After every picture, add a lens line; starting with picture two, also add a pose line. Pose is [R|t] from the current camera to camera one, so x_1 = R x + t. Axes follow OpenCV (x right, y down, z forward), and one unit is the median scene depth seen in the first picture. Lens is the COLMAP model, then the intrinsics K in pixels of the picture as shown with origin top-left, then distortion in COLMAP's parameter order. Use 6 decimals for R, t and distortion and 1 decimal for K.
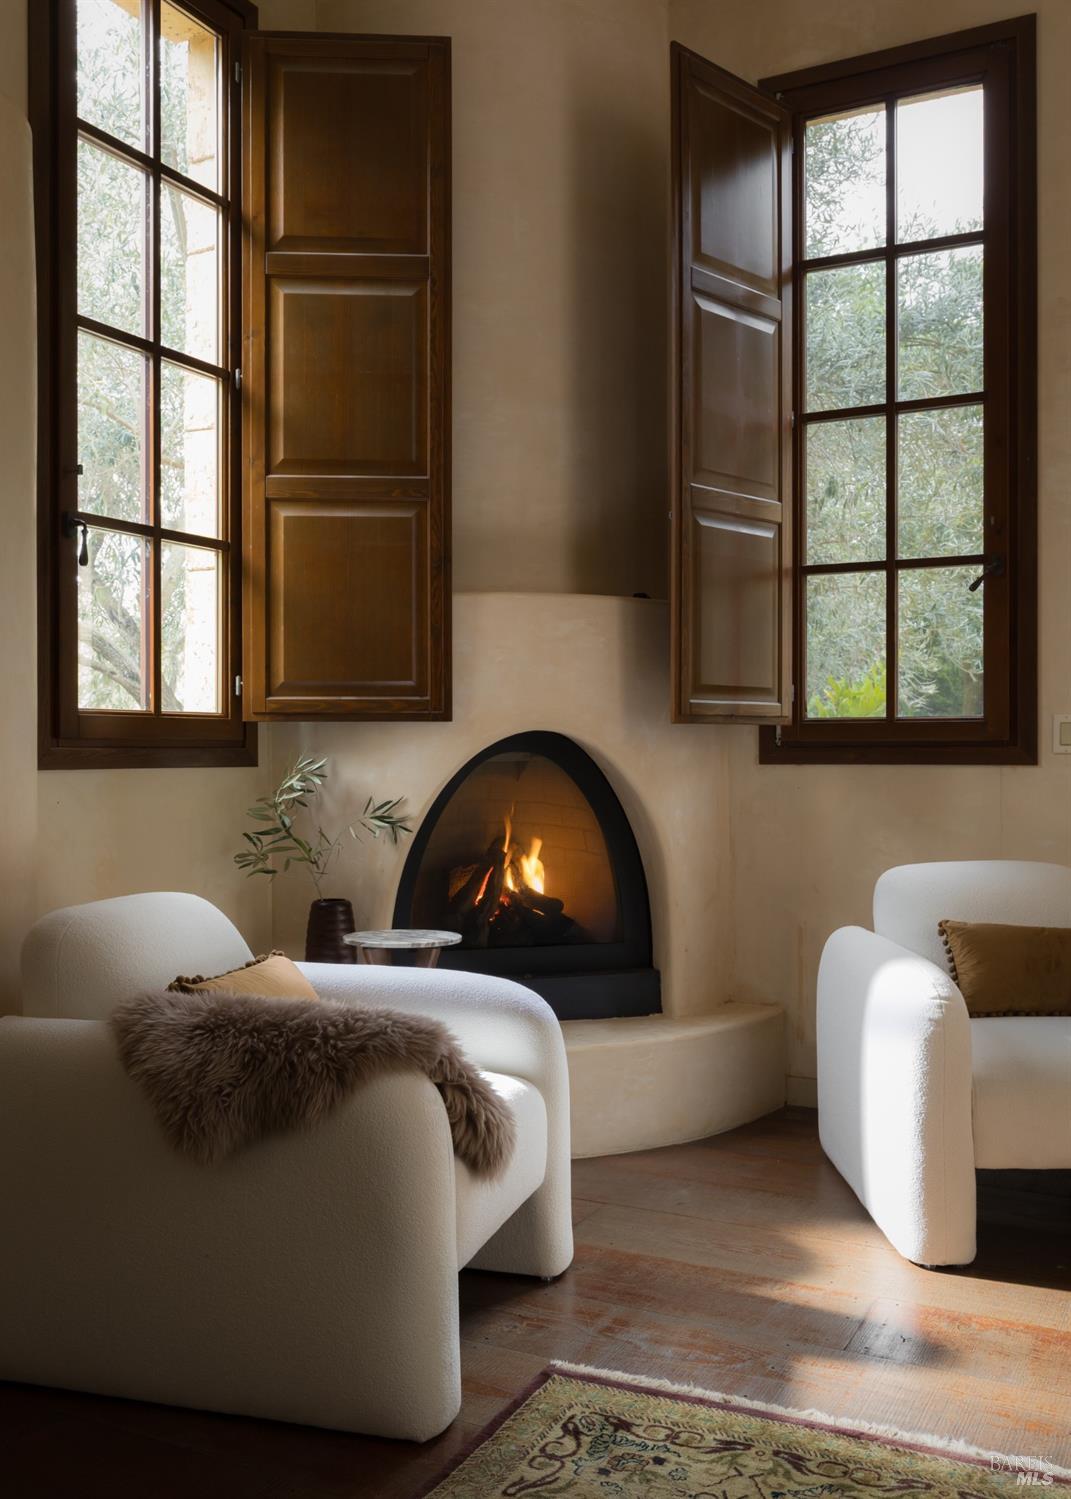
lens RADIAL K [[1345.1, 0, 535.5], [0, 1345.1, 749.5], [0, 0, 1]] dist [0.002709, 0.006988]
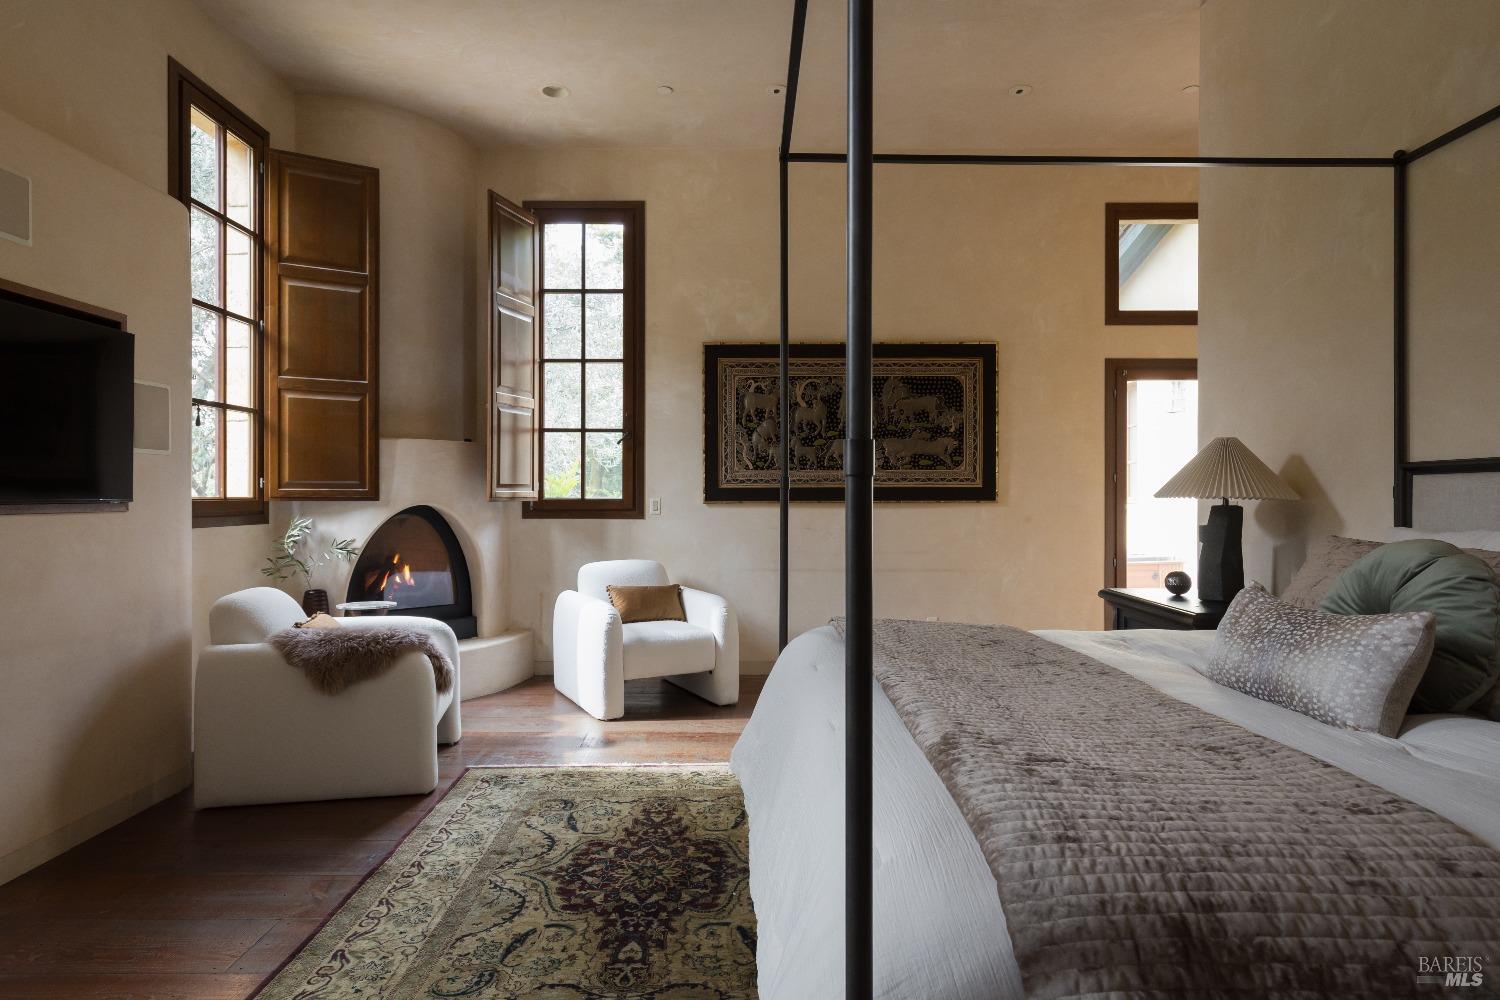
lens RADIAL K [[856.0, 0, 750.0], [0, 856.0, 500.0], [0, 0, 1]] dist [0.002000, 0.000596]
pose [[0.877506, 0.001553, 0.479563, -0.195064], [-0.006066, 0.999951, 0.007862, -0.036719], [-0.479527, -0.009808, 0.877472, -0.431649]]
